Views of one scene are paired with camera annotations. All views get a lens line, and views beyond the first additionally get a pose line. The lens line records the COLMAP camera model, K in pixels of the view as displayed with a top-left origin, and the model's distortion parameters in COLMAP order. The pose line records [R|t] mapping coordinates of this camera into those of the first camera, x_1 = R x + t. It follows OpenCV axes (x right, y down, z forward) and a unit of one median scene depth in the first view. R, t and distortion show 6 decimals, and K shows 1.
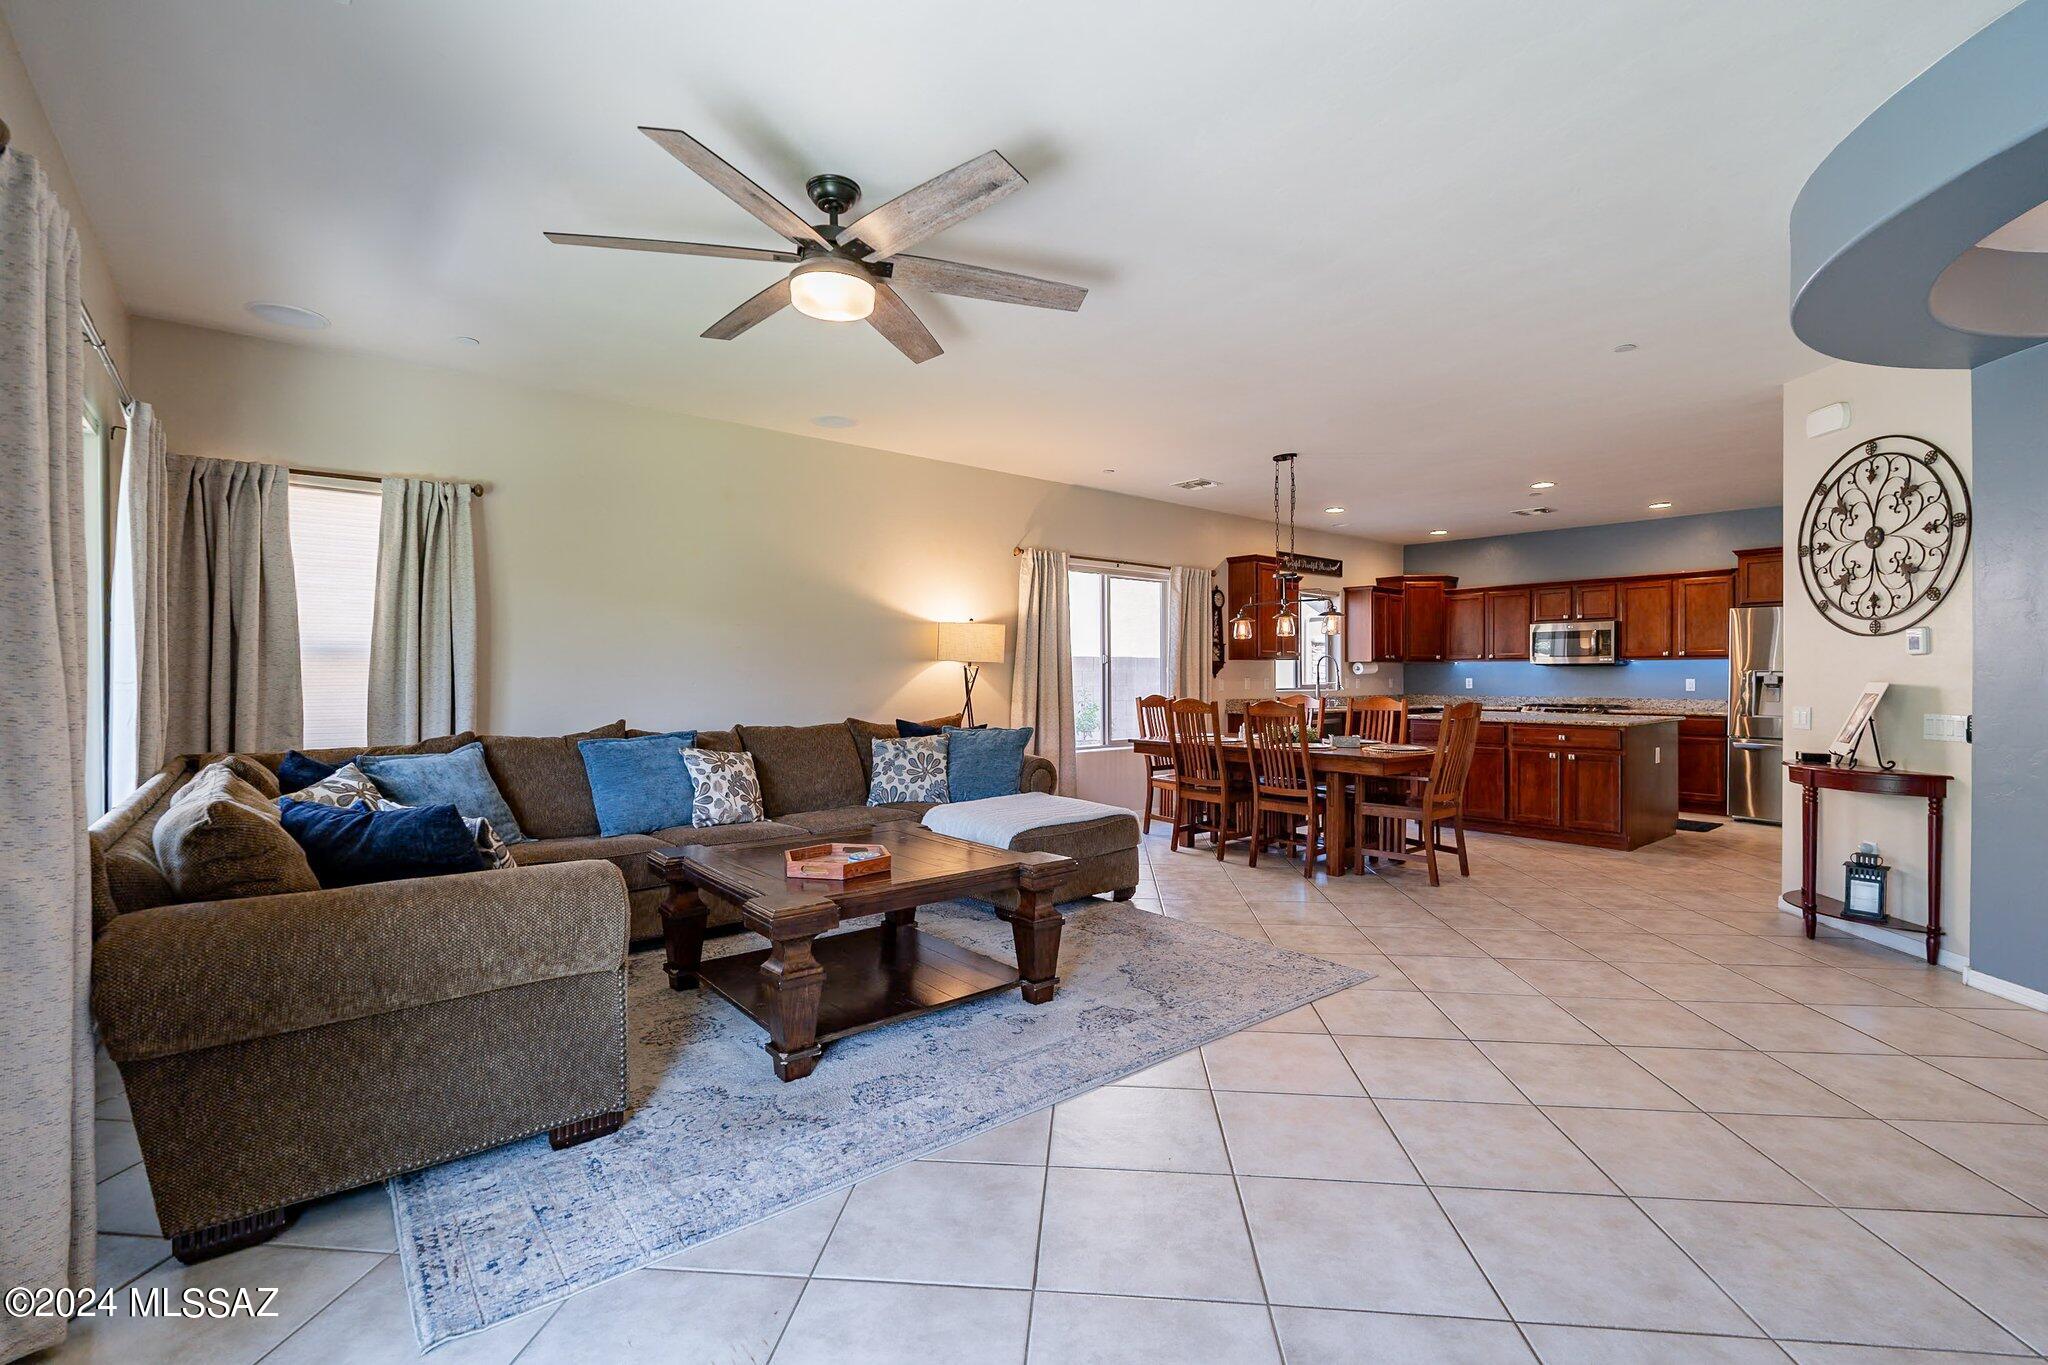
lens RADIAL K [[902.9, 0, 1015.8], [0, 902.9, 680.8], [0, 0, 1]] dist [0.000106, -0.001605]
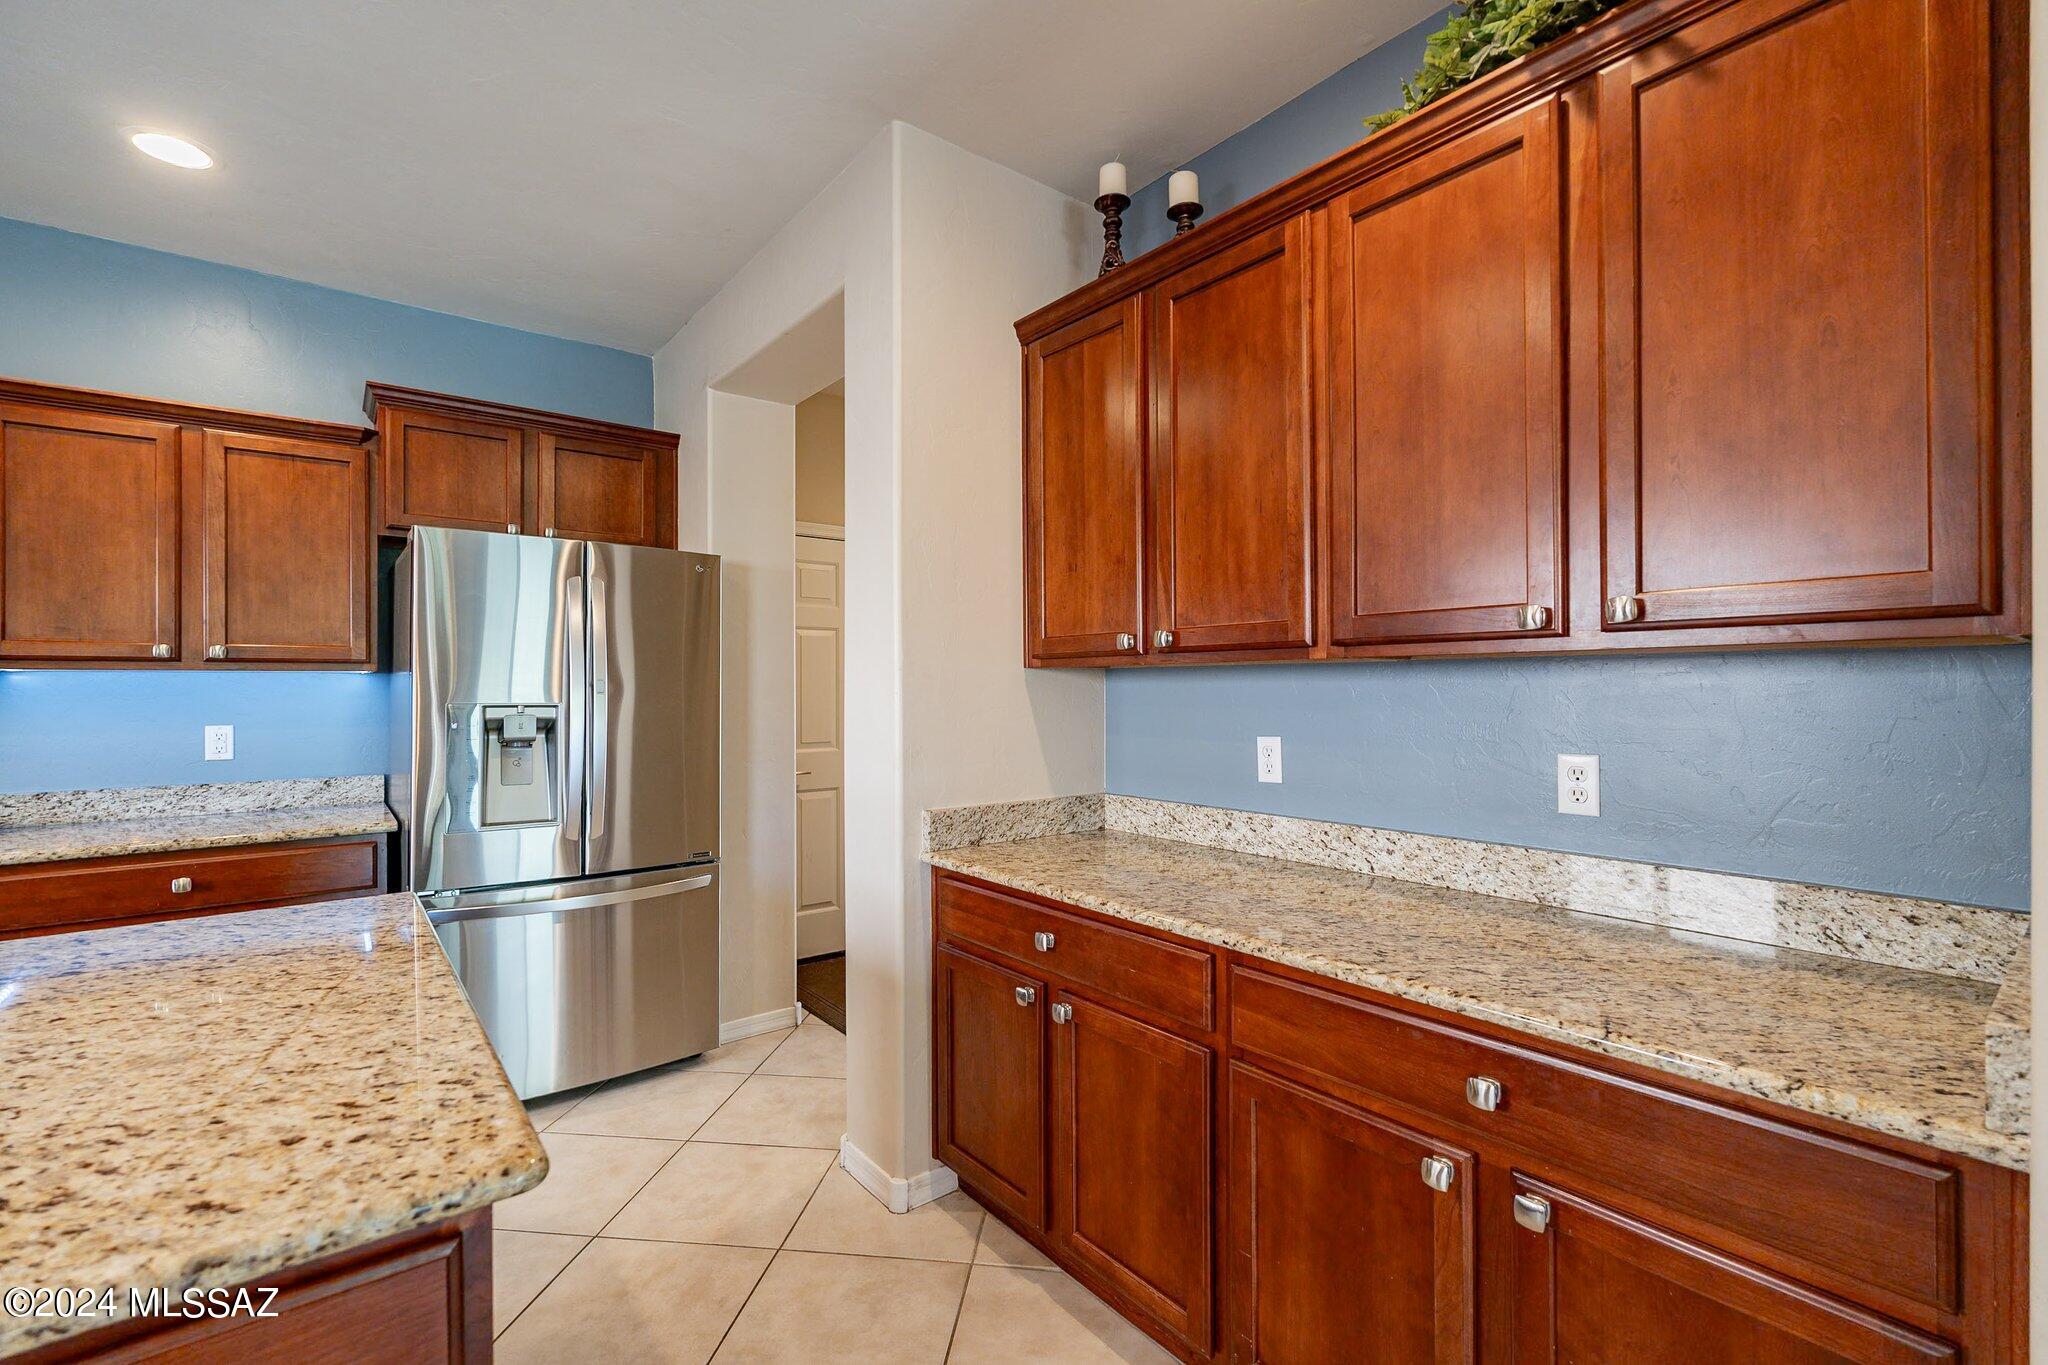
lens RADIAL K [[902.9, 0, 1021.7], [0, 902.9, 681.6], [0, 0, 1]] dist [0.000106, -0.001605]
pose [[0.026529, 0.005040, 0.999635, 0.480464], [0.009524, 0.999941, -0.005294, -0.016897], [-0.999603, 0.009661, 0.026479, 0.806731]]
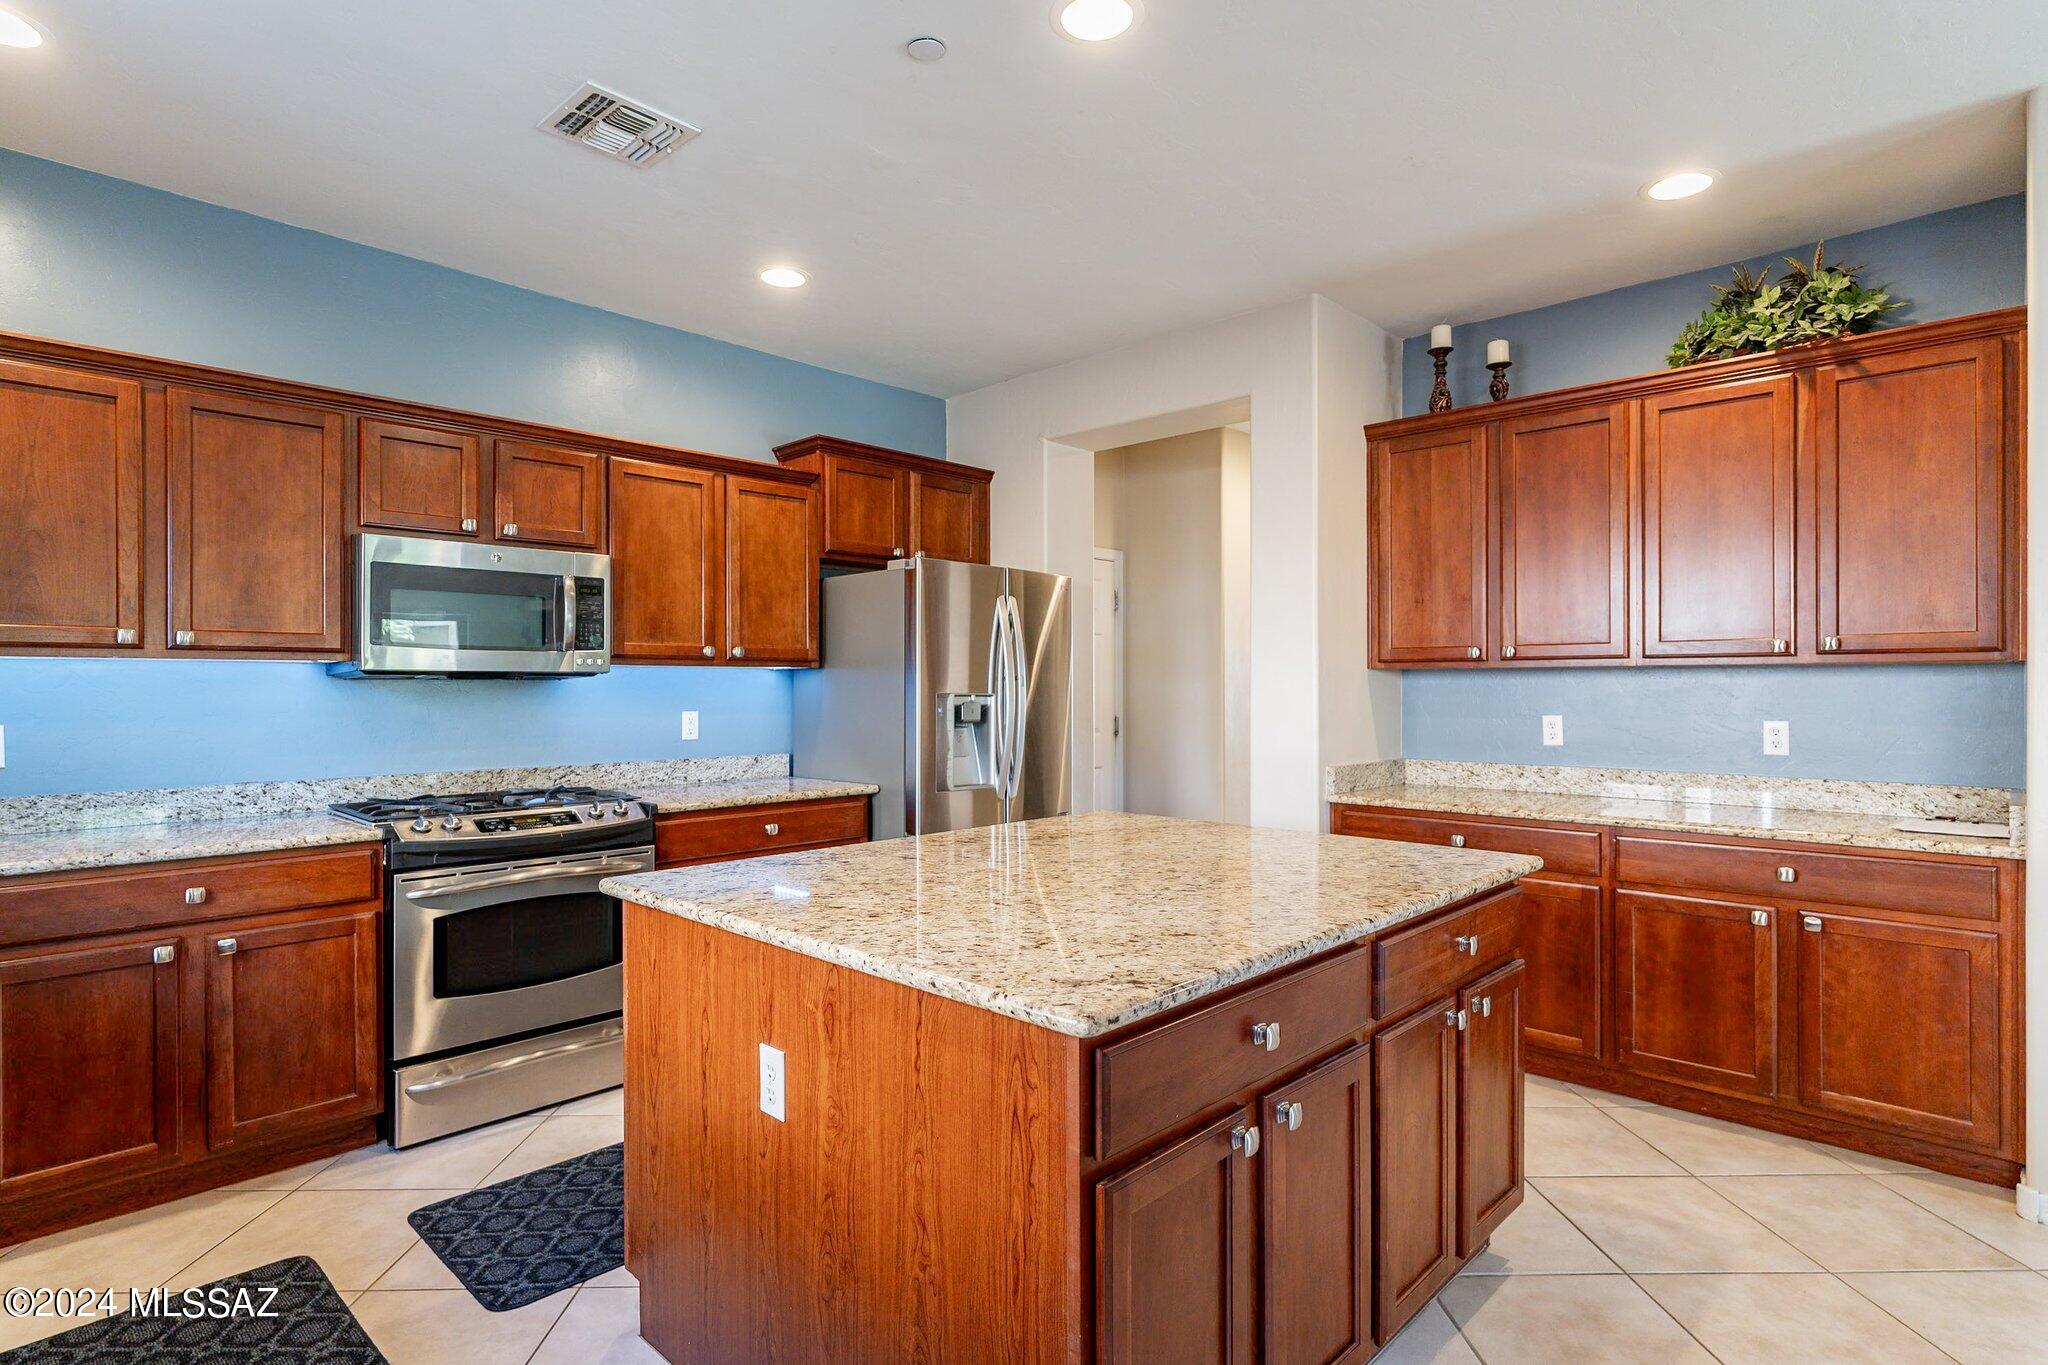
lens RADIAL K [[1055.5, 0, 1027.4], [0, 1055.5, 681.0], [0, 0, 1]] dist [-0.001861, 0.001548]
pose [[-0.110615, 0.003997, 0.993855, 0.271986], [0.005583, 0.999979, -0.003400, -0.016419], [-0.993848, 0.005172, -0.110635, 1.067687]]
